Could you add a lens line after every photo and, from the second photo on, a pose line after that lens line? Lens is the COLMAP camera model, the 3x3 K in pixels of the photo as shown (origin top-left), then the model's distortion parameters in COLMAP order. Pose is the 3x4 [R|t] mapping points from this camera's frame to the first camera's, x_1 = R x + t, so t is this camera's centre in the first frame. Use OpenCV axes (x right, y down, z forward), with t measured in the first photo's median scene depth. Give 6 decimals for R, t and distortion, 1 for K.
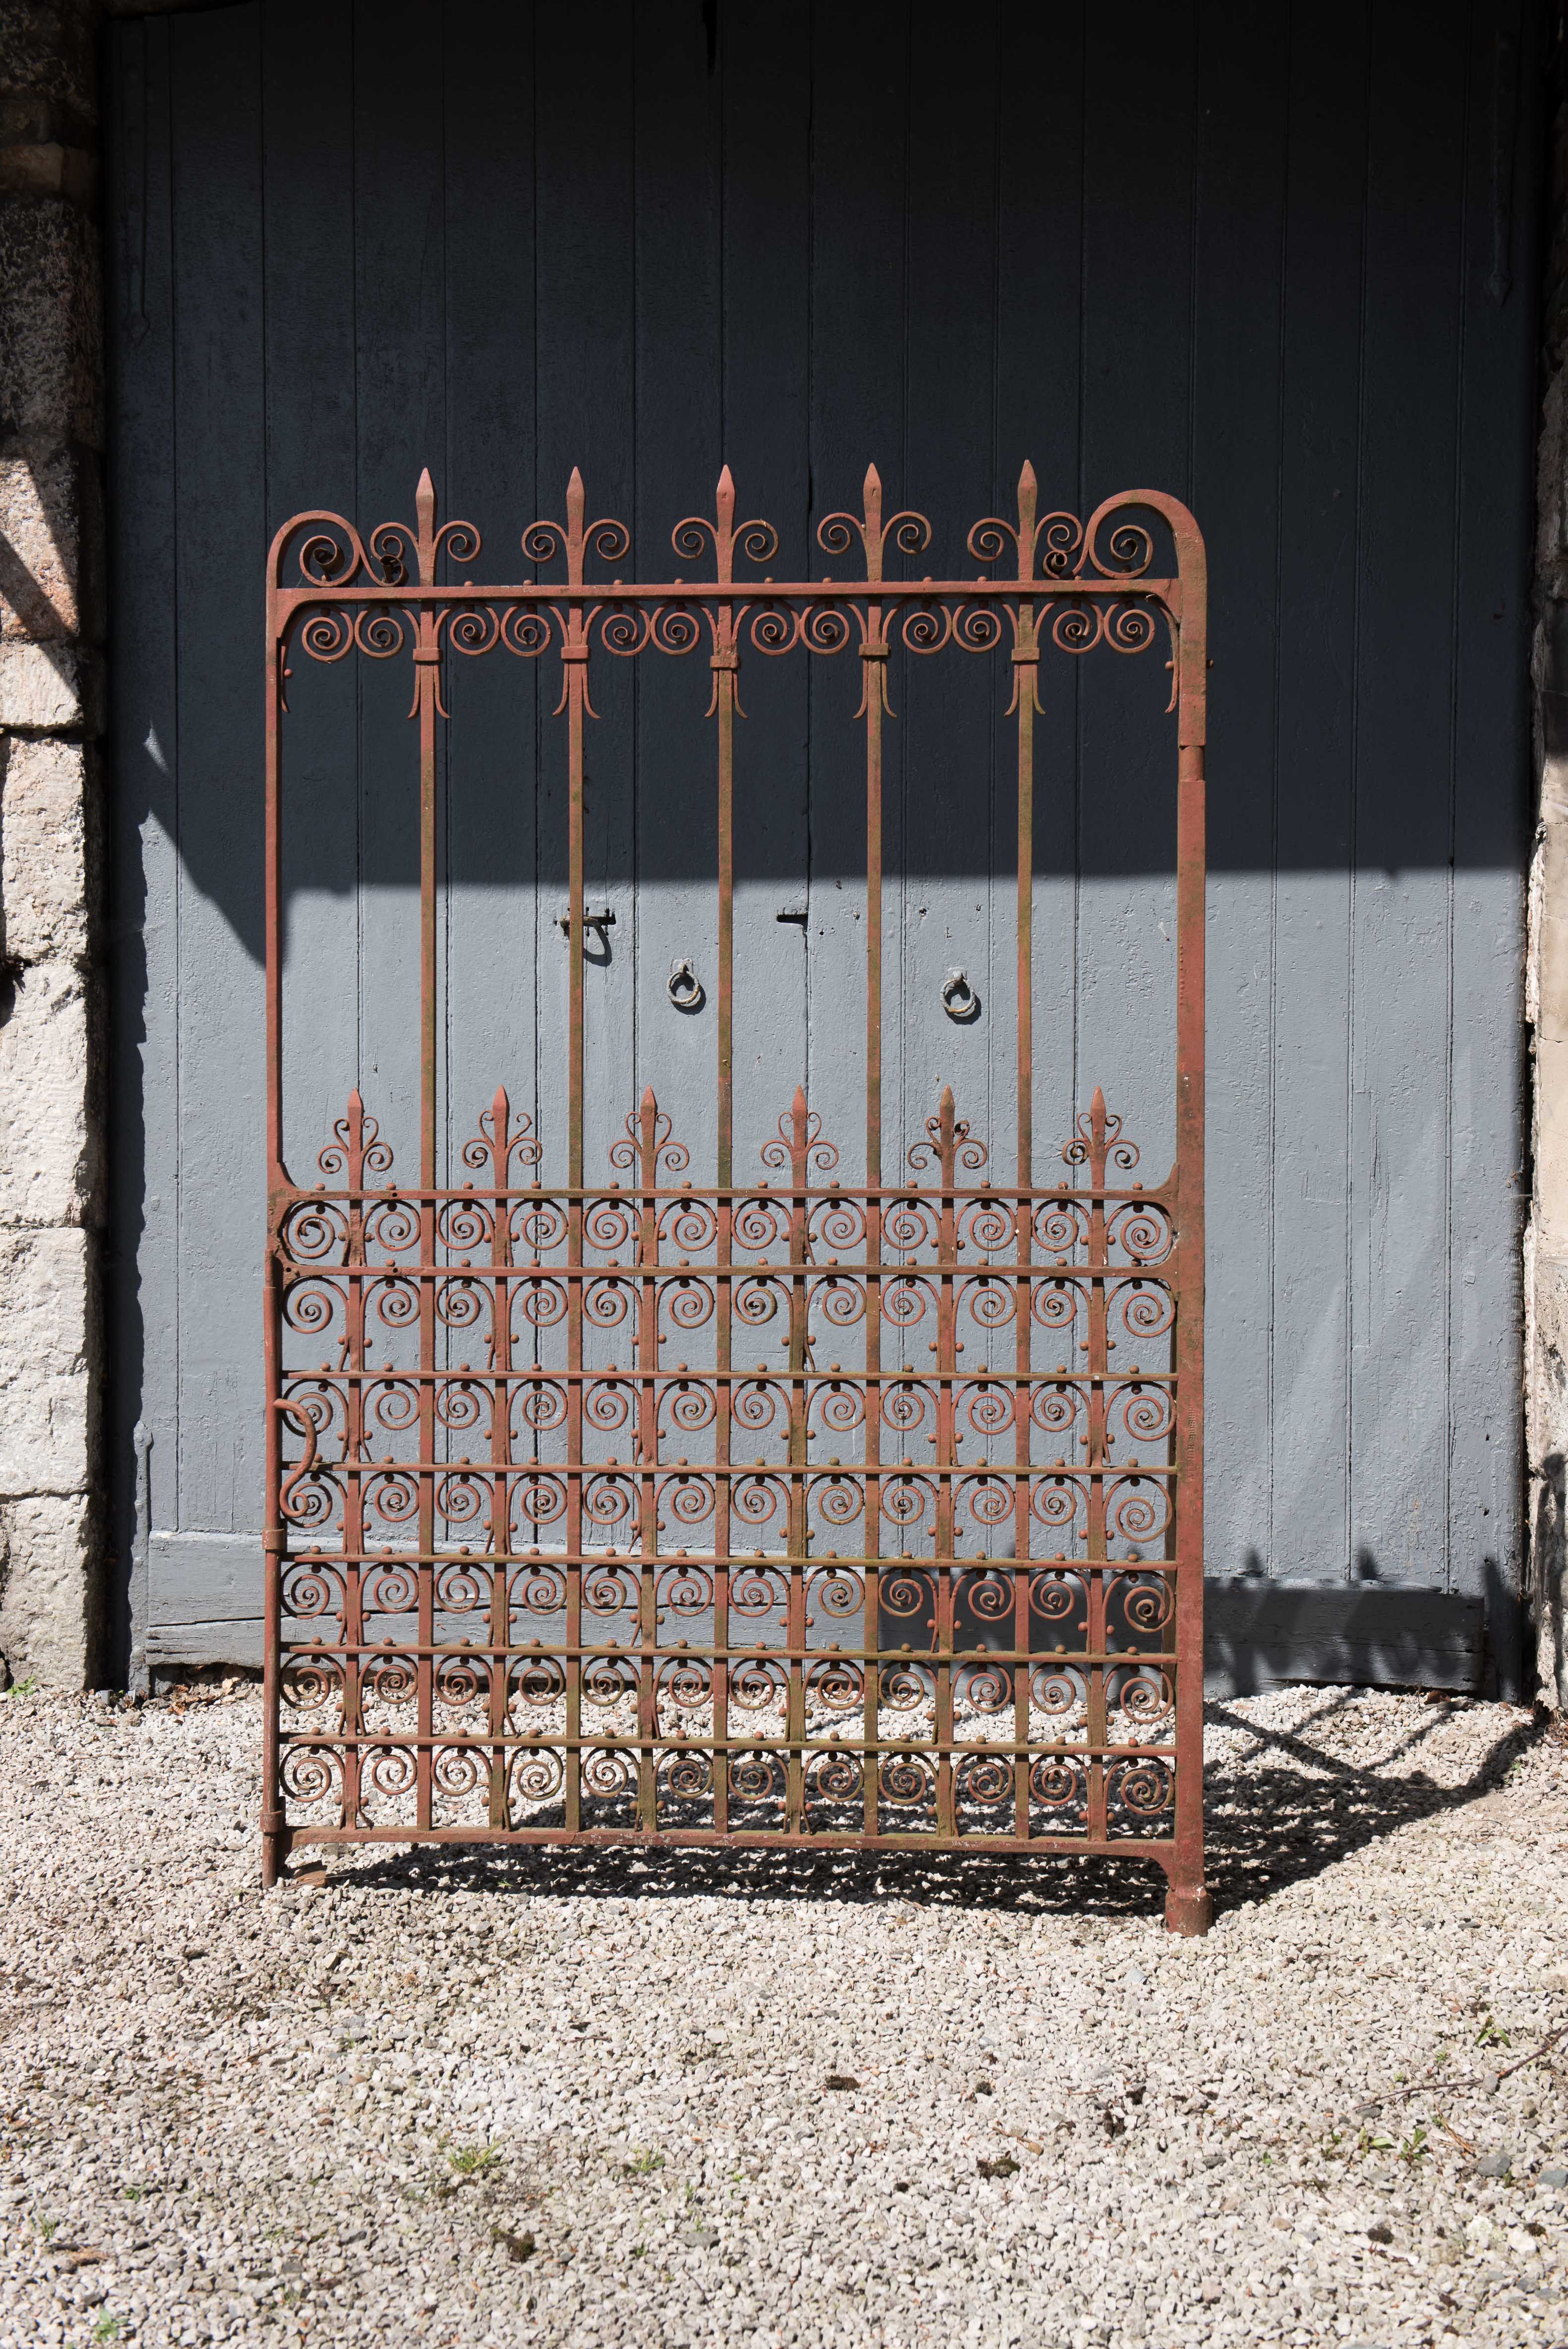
lens RADIAL K [[2863.1, 0, 777.2], [0, 2863.1, 1174.6], [0, 0, 1]] dist [0.075051, 0.000000]
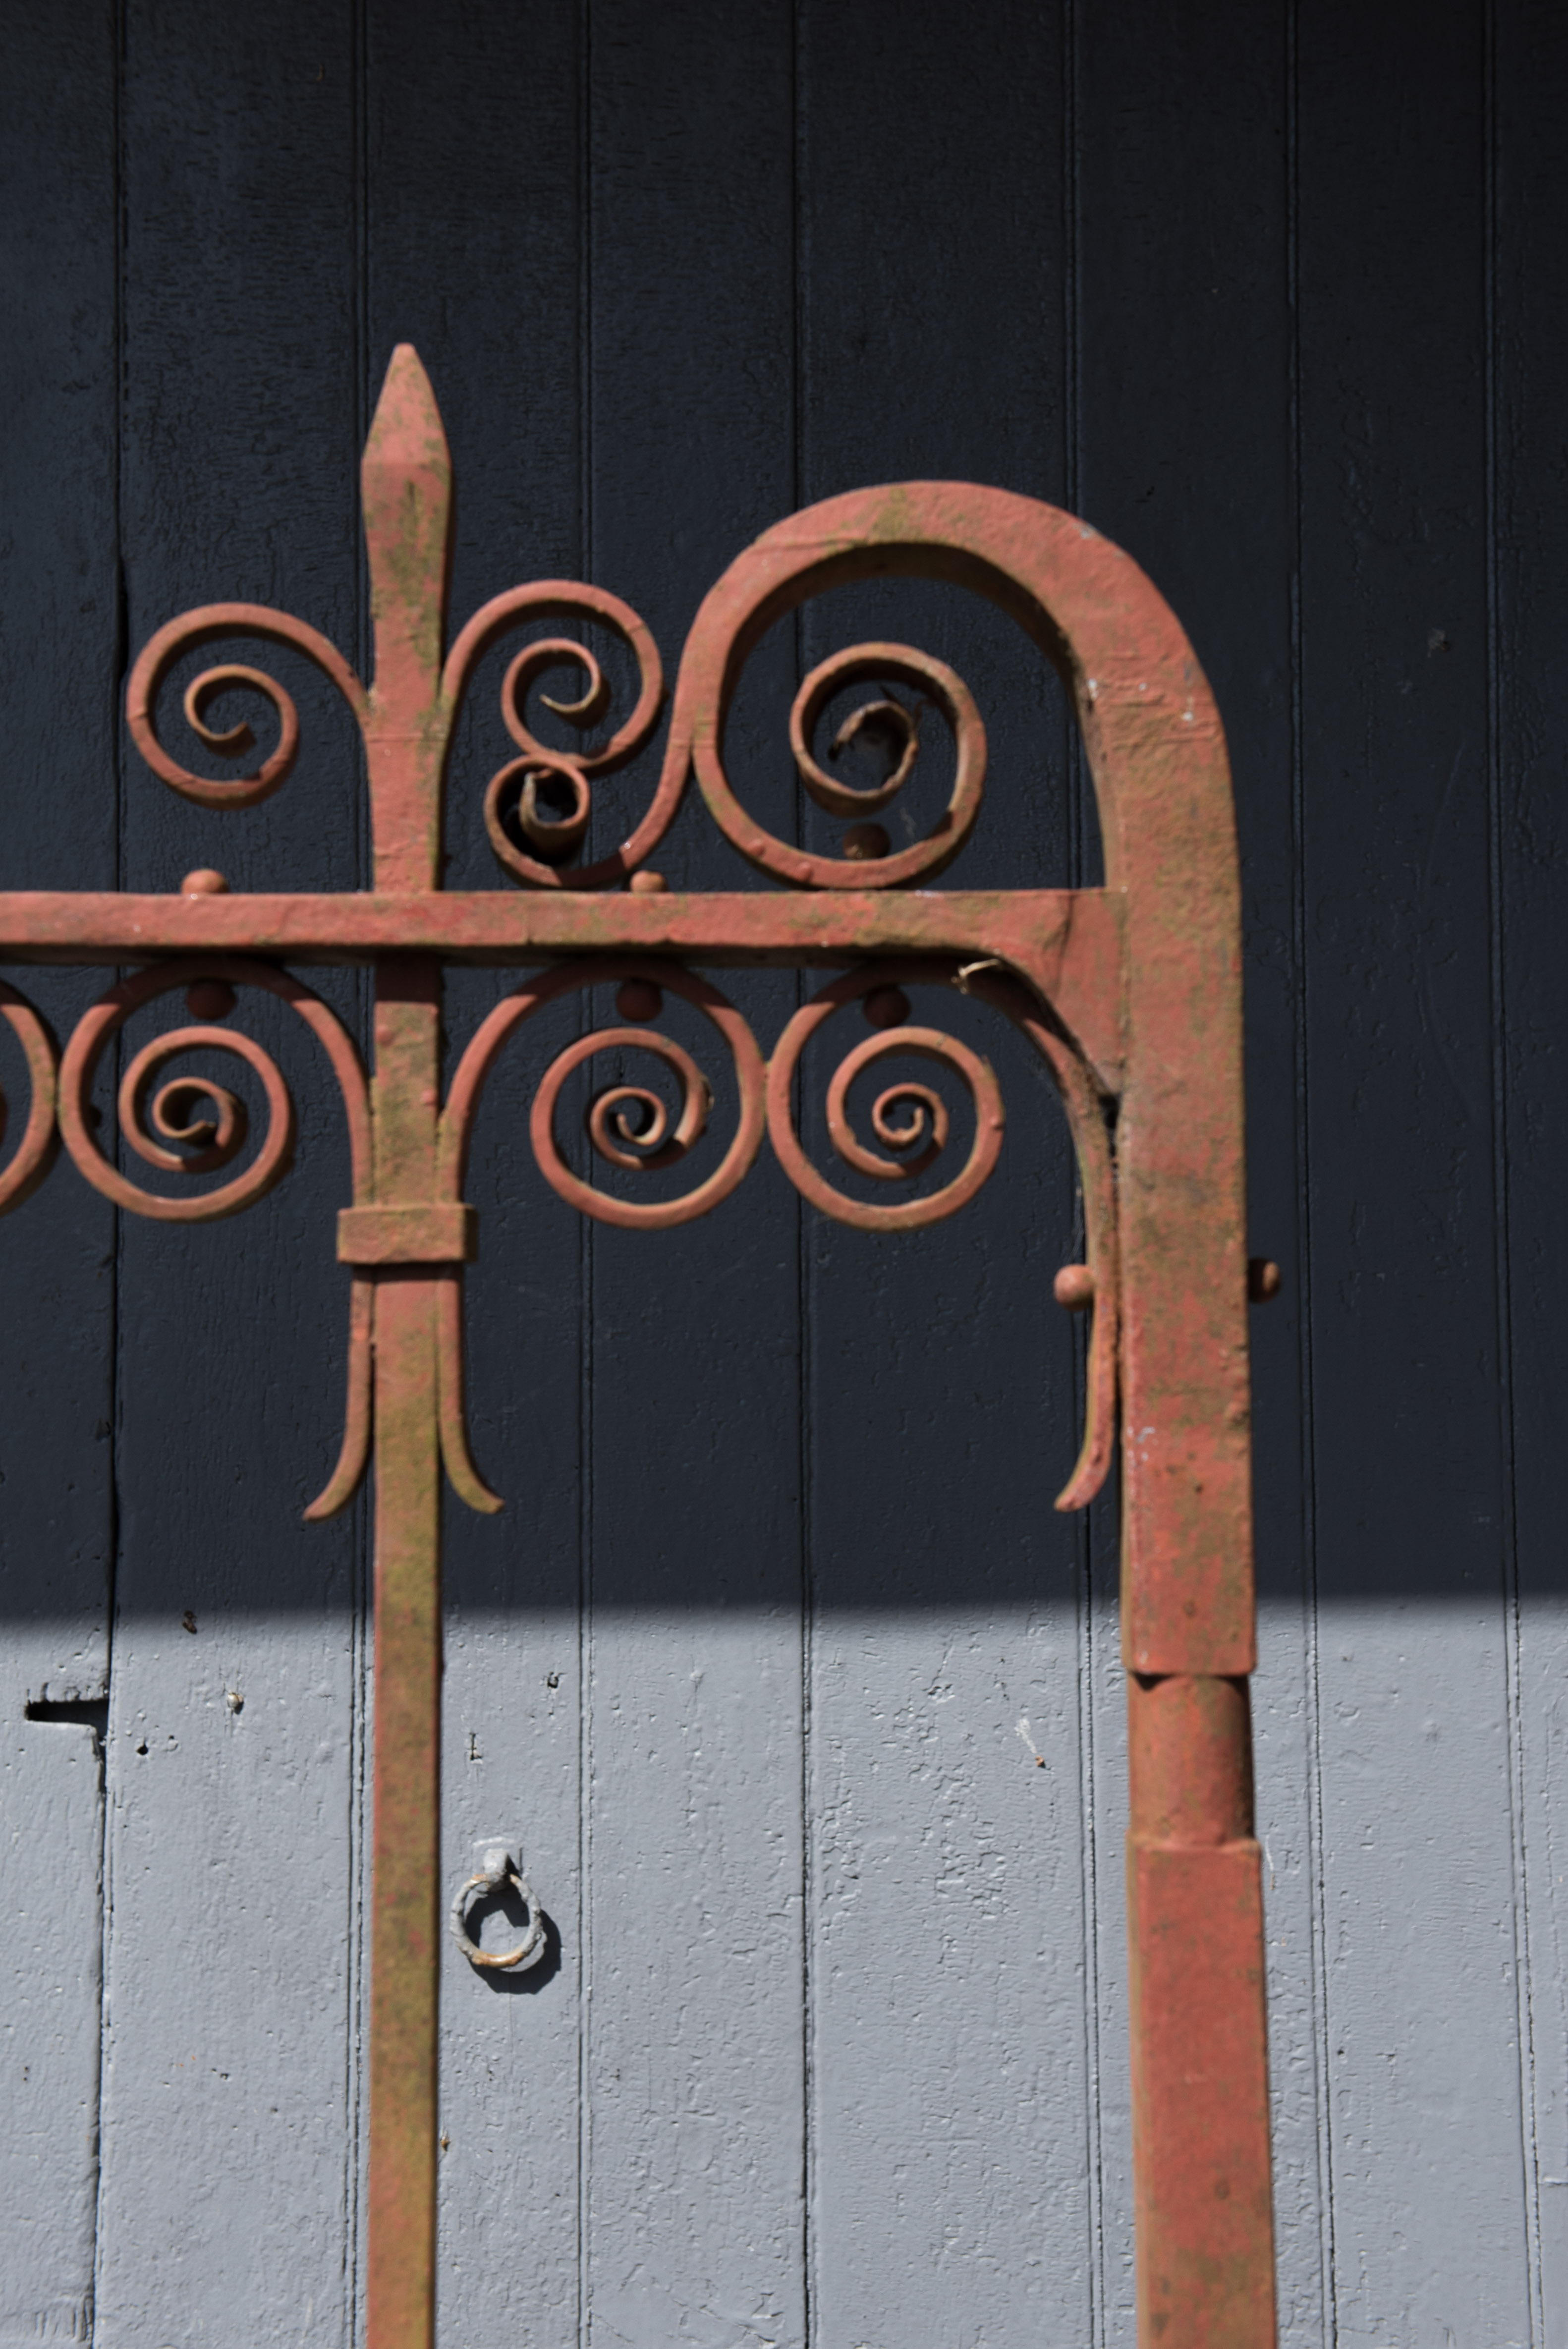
lens RADIAL K [[3229.1, 0, 788.1], [0, 3229.1, 1175.9], [0, 0, 1]] dist [0.116674, 0.000000]
pose [[0.997707, -0.004018, 0.067563, 0.098857], [0.010346, 0.995558, -0.093577, -0.162720], [-0.066887, 0.094061, 0.993317, 0.760351]]
